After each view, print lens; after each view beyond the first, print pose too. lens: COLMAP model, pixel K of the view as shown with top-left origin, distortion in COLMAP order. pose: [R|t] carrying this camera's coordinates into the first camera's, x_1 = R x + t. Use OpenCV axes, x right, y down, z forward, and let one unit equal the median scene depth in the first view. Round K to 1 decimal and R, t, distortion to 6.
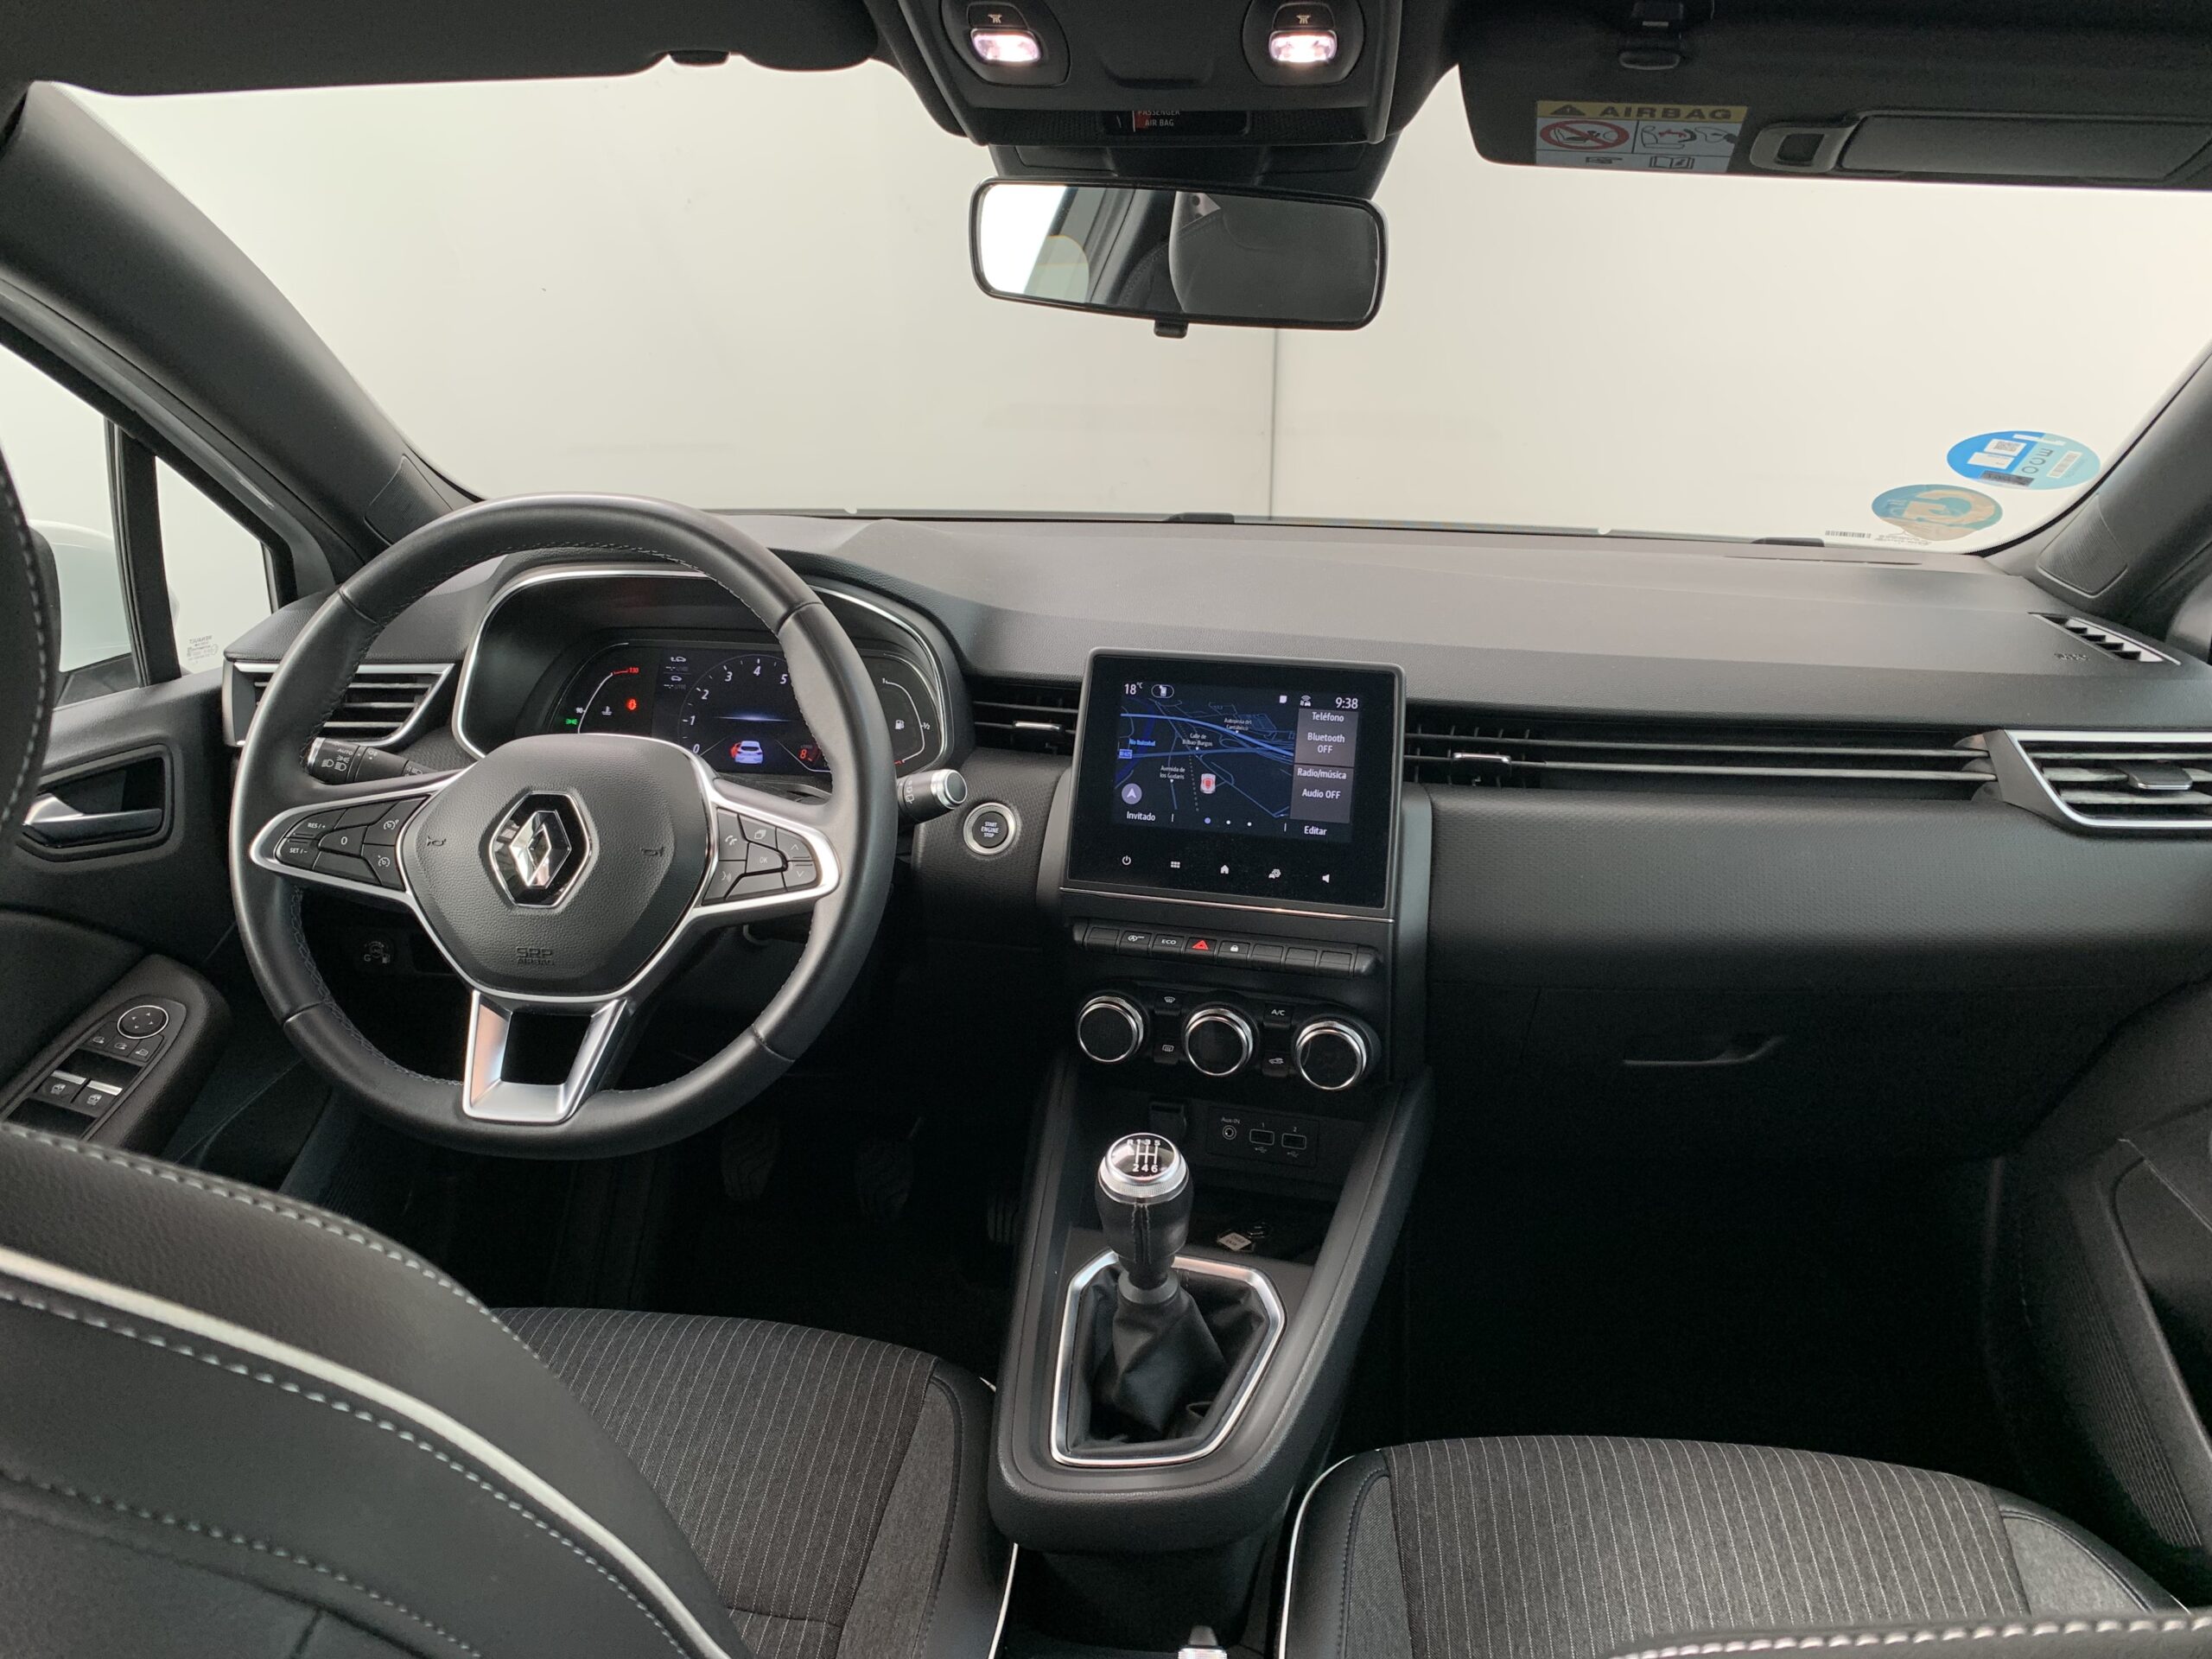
lens RADIAL K [[1688.2, 0, 1106.0], [0, 1688.2, 829.5], [0, 0, 1]] dist [0.013334, -0.004260]
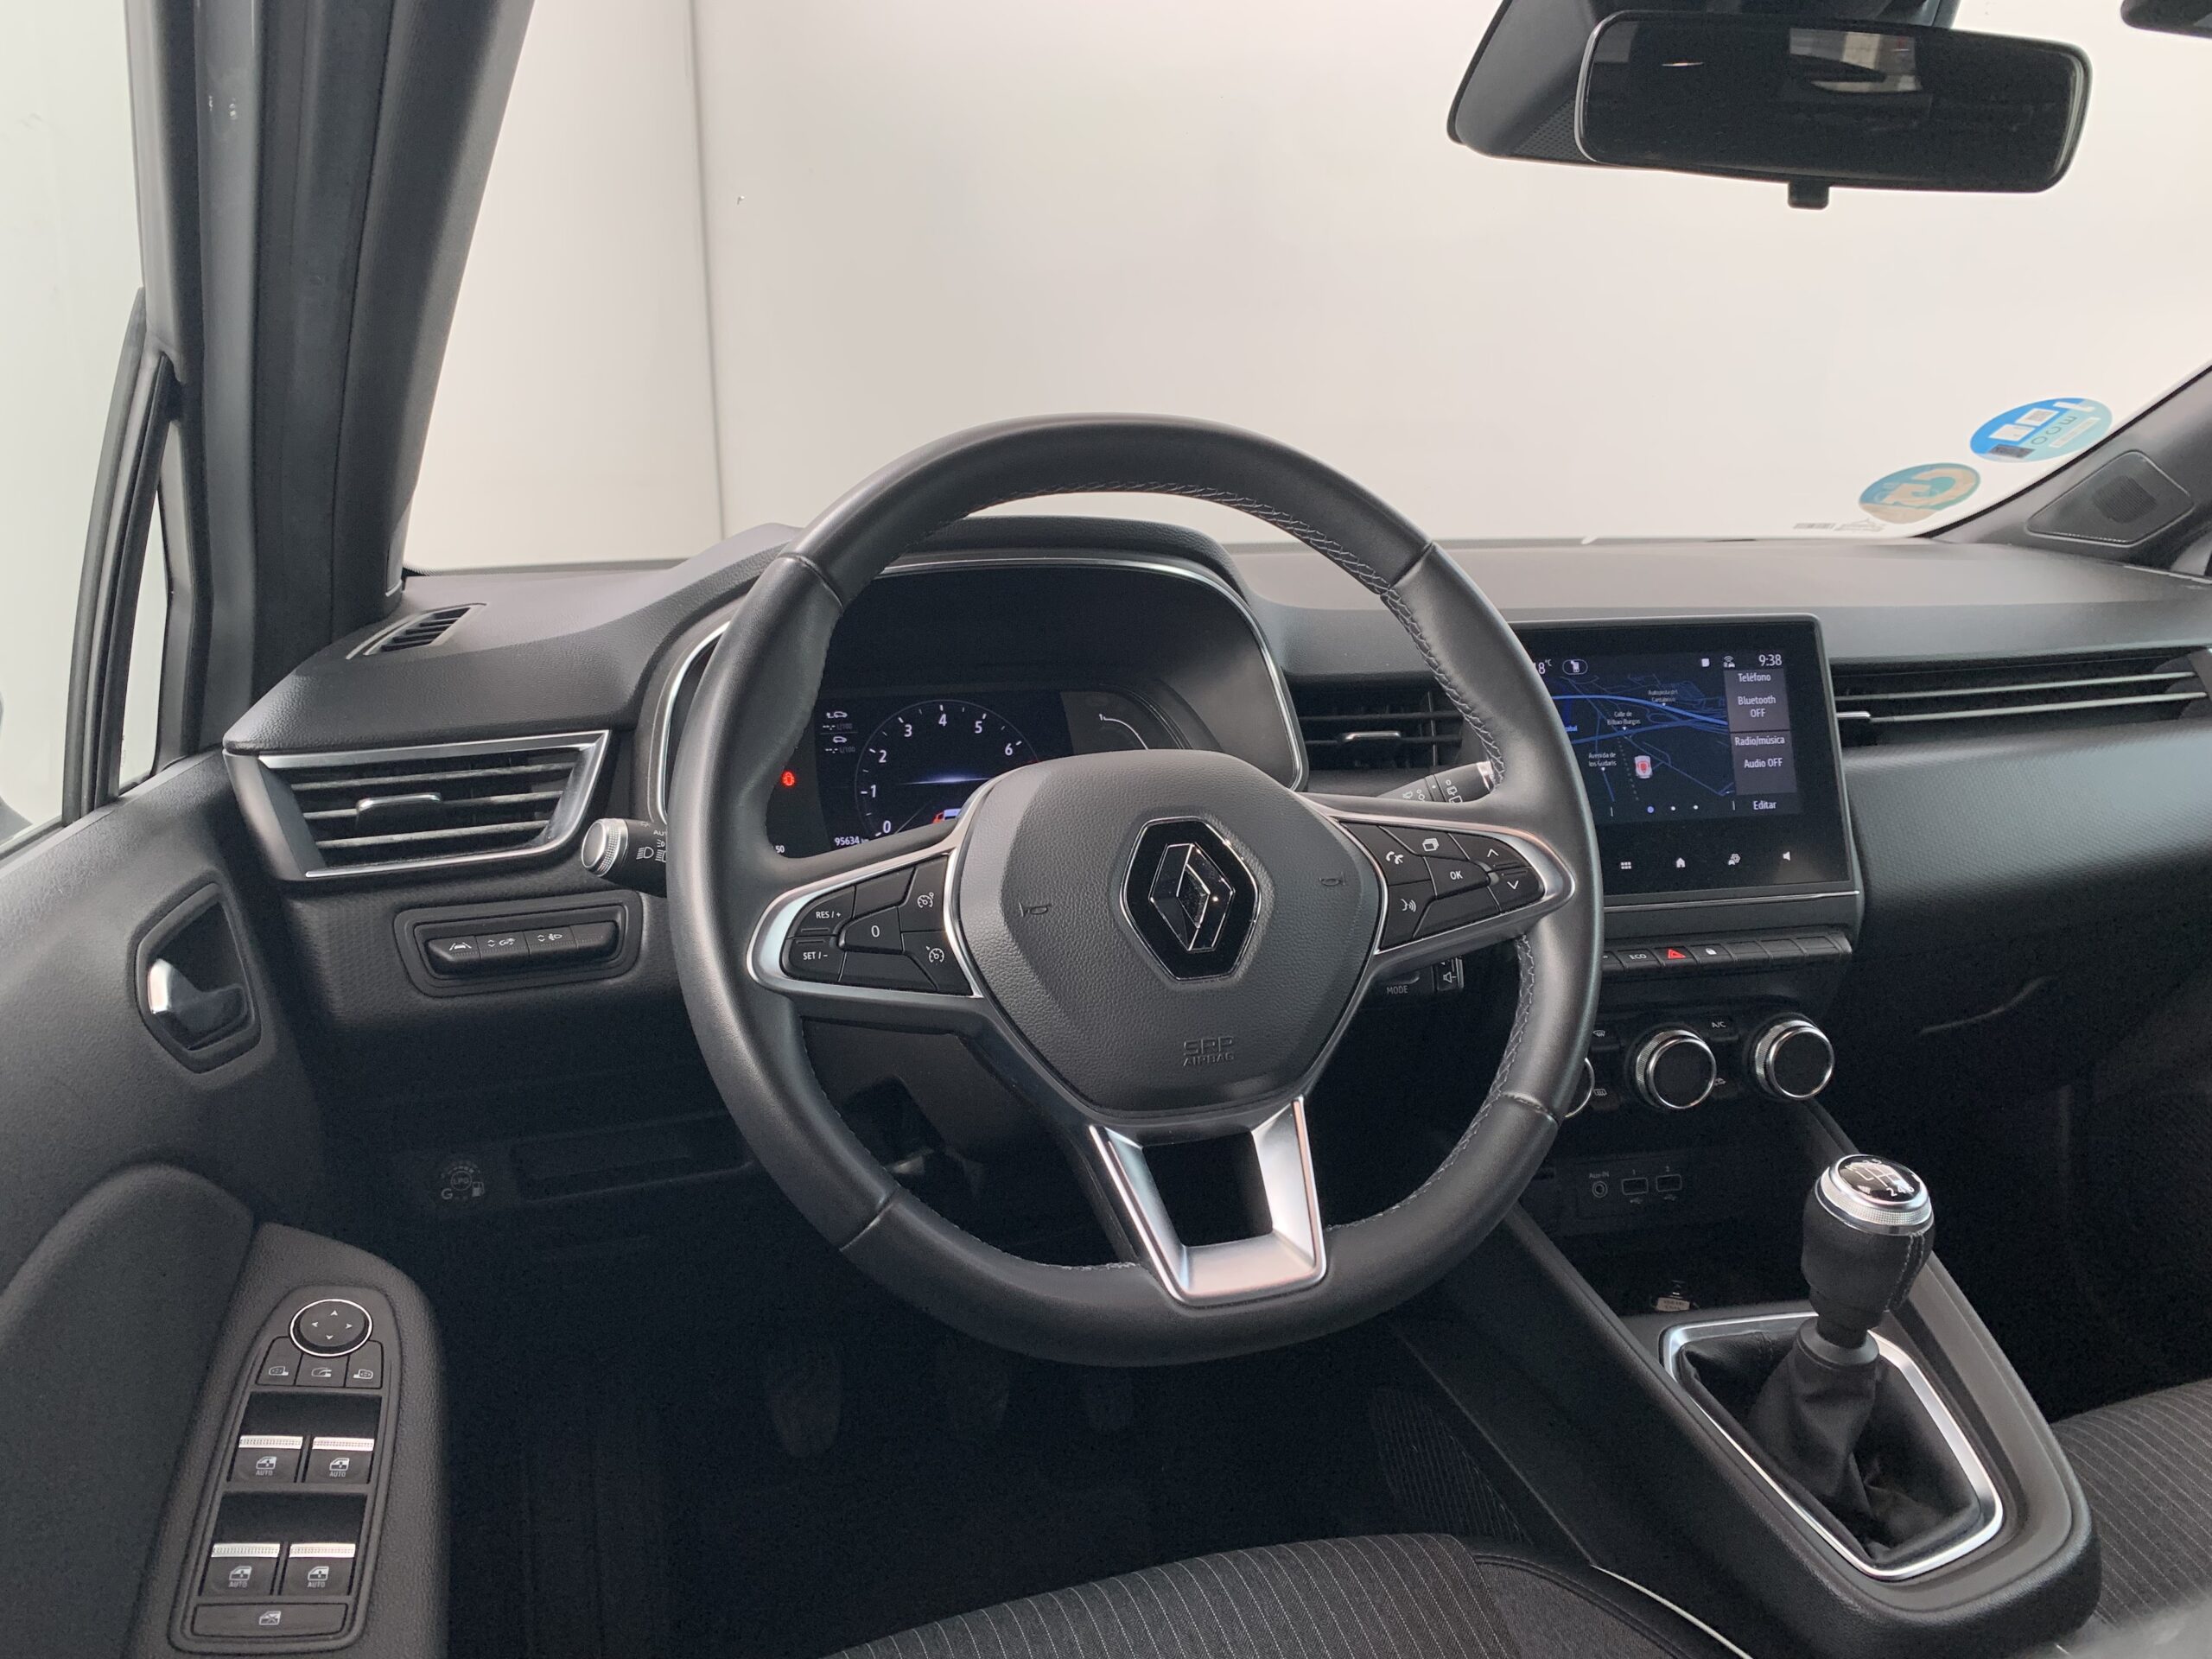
lens RADIAL K [[1683.0, 0, 1102.9], [0, 1683.0, 804.3], [0, 0, 1]] dist [0.034854, -0.102133]
pose [[0.907364, -0.102675, 0.407614, -0.543855], [0.148358, 0.985528, -0.082003, 0.021234], [-0.393295, 0.134879, 0.909465, 0.330082]]
